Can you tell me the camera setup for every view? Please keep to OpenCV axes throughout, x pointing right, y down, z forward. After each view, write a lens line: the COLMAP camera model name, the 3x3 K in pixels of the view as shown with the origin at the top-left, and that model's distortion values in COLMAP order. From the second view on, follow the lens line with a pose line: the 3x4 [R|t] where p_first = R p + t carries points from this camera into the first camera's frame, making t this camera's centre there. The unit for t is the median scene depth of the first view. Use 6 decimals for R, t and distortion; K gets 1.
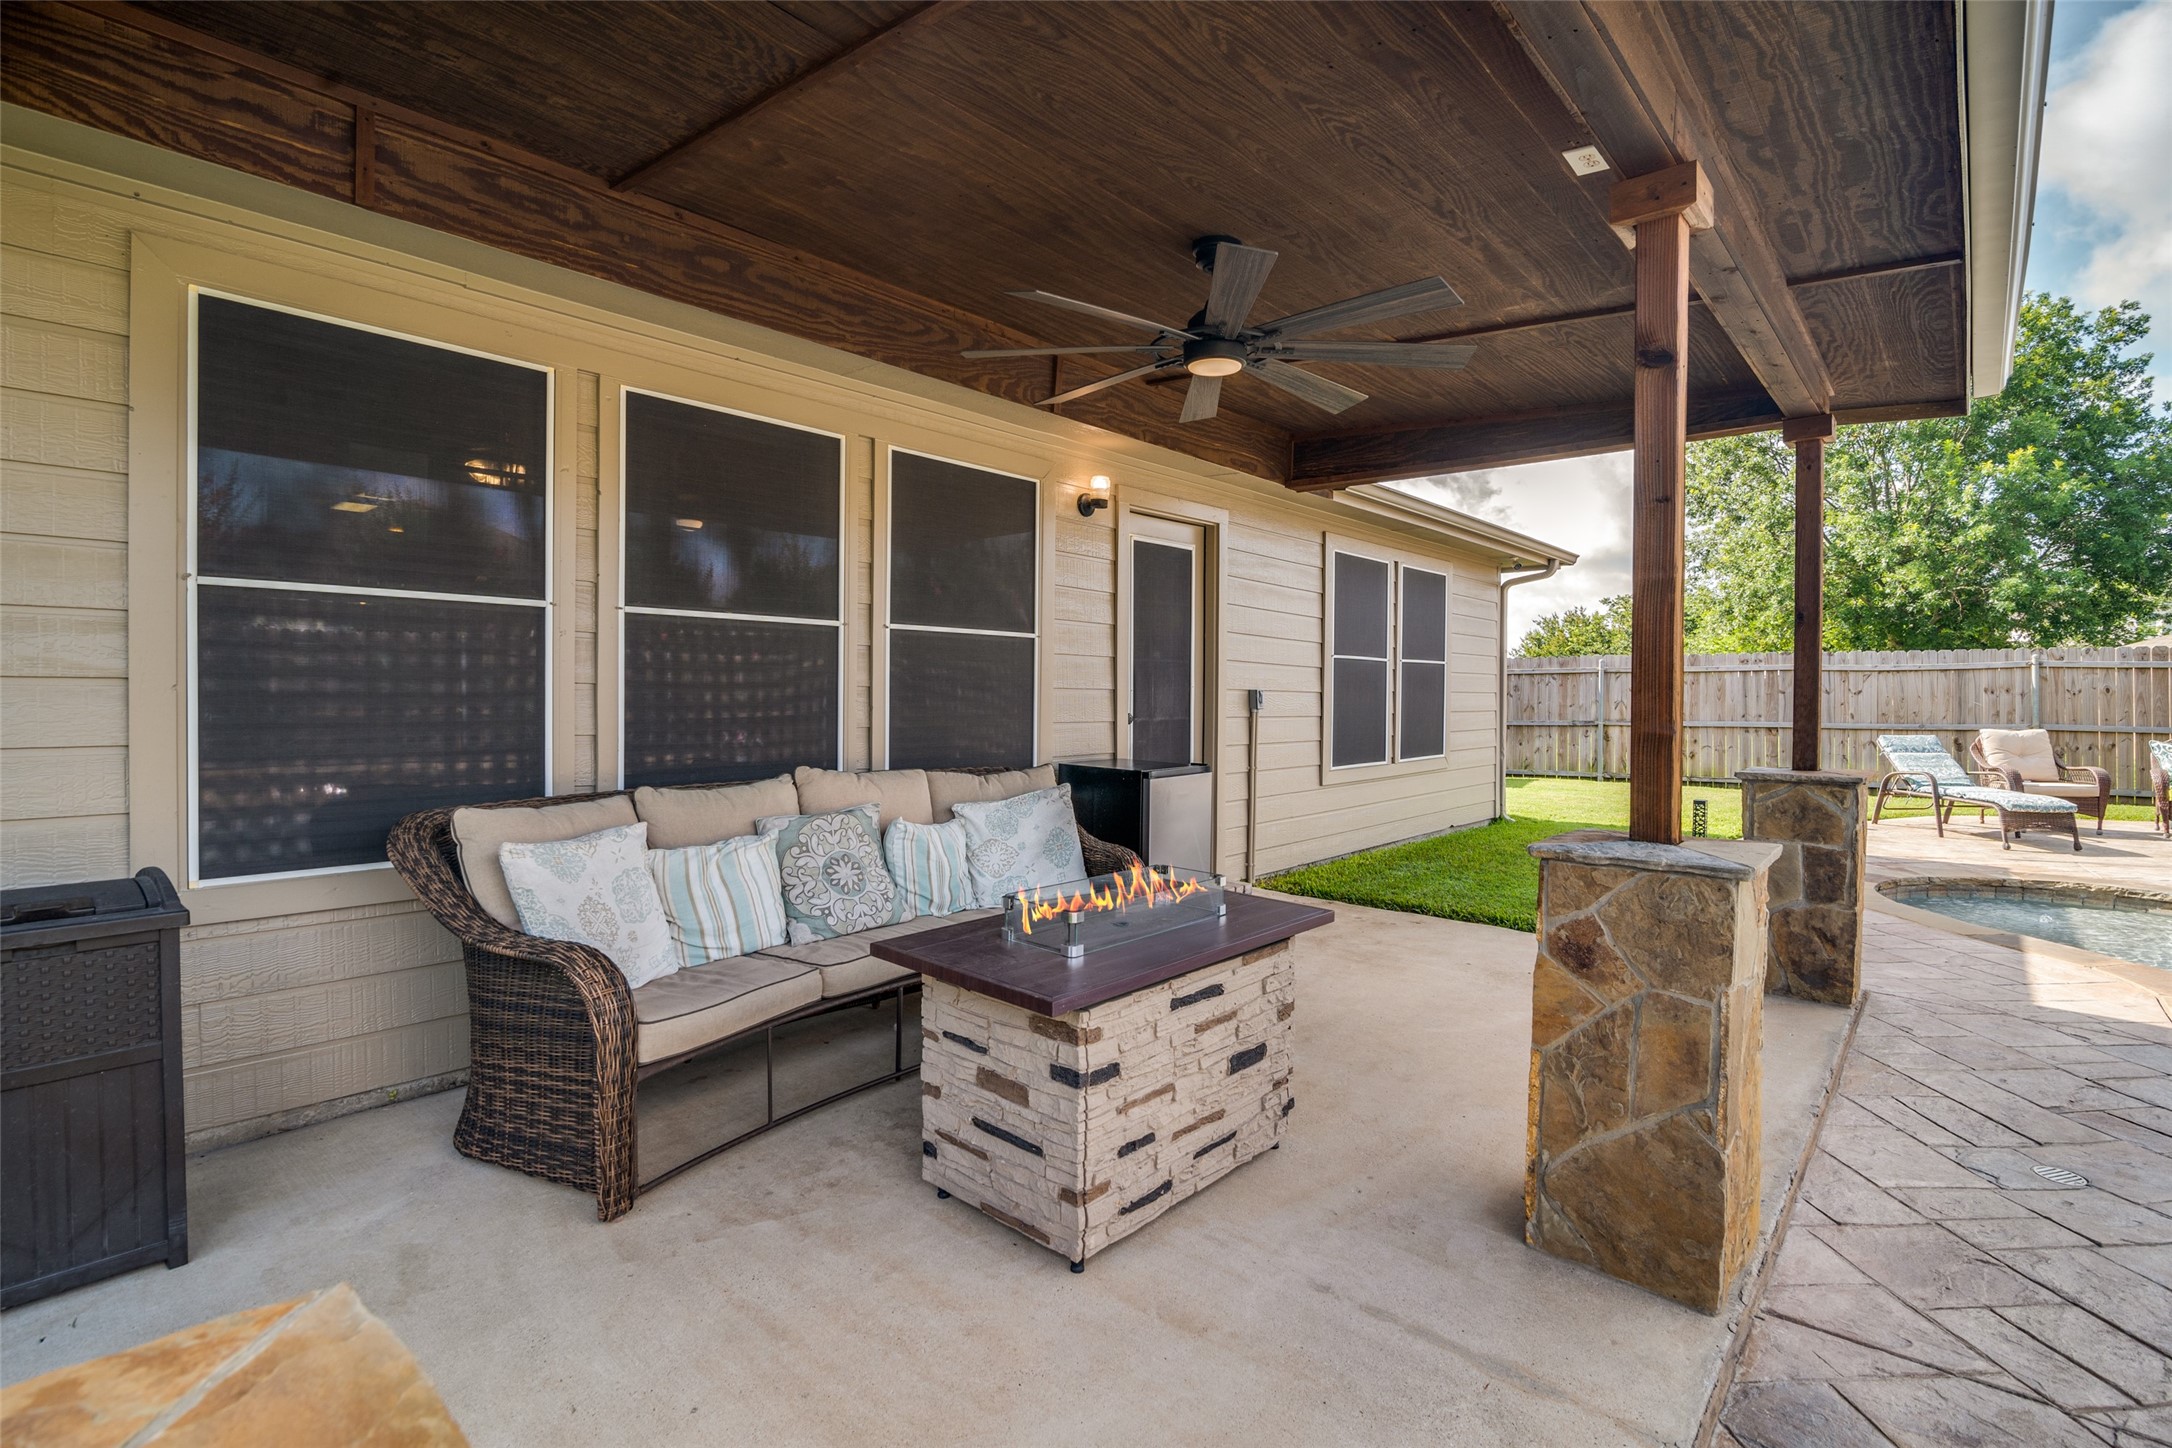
lens RADIAL K [[1010.1, 0, 1086.5], [0, 1010.1, 716.0], [0, 0, 1]] dist [0.001232, 0.000170]
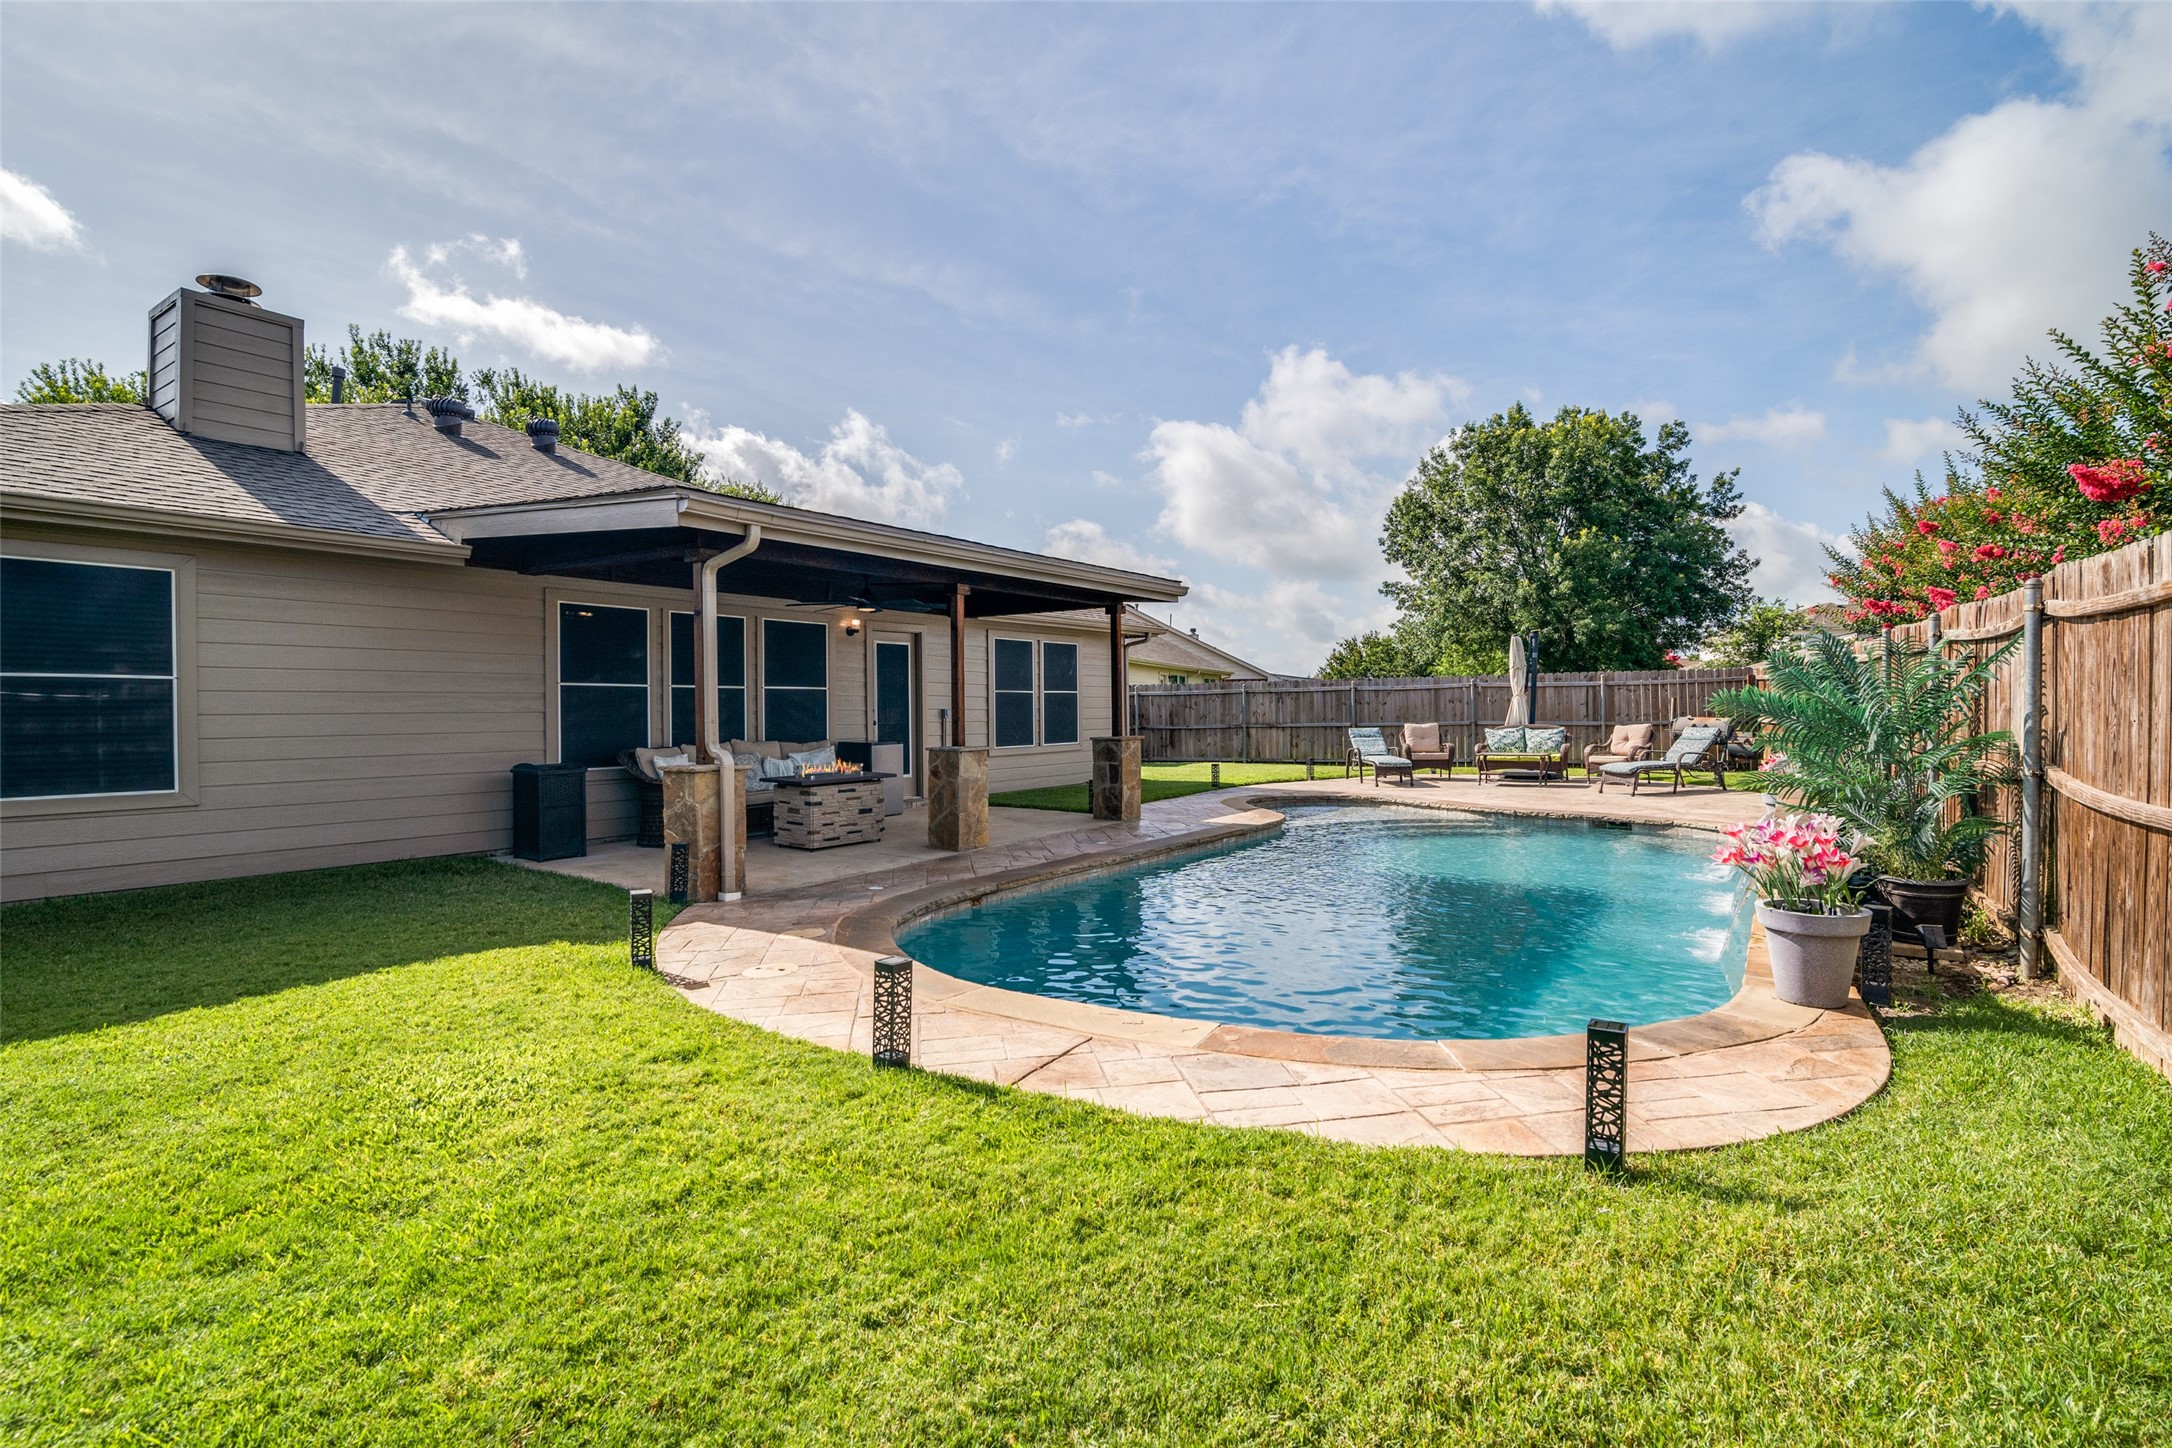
lens RADIAL K [[1010.1, 0, 1102.8], [0, 1010.1, 725.1], [0, 0, 1]] dist [0.001232, 0.000170]
pose [[0.992123, -0.016954, 0.124117, 0.244211], [0.017834, 0.999823, -0.005986, 0.027464], [-0.123994, 0.008152, 0.992249, -1.191304]]
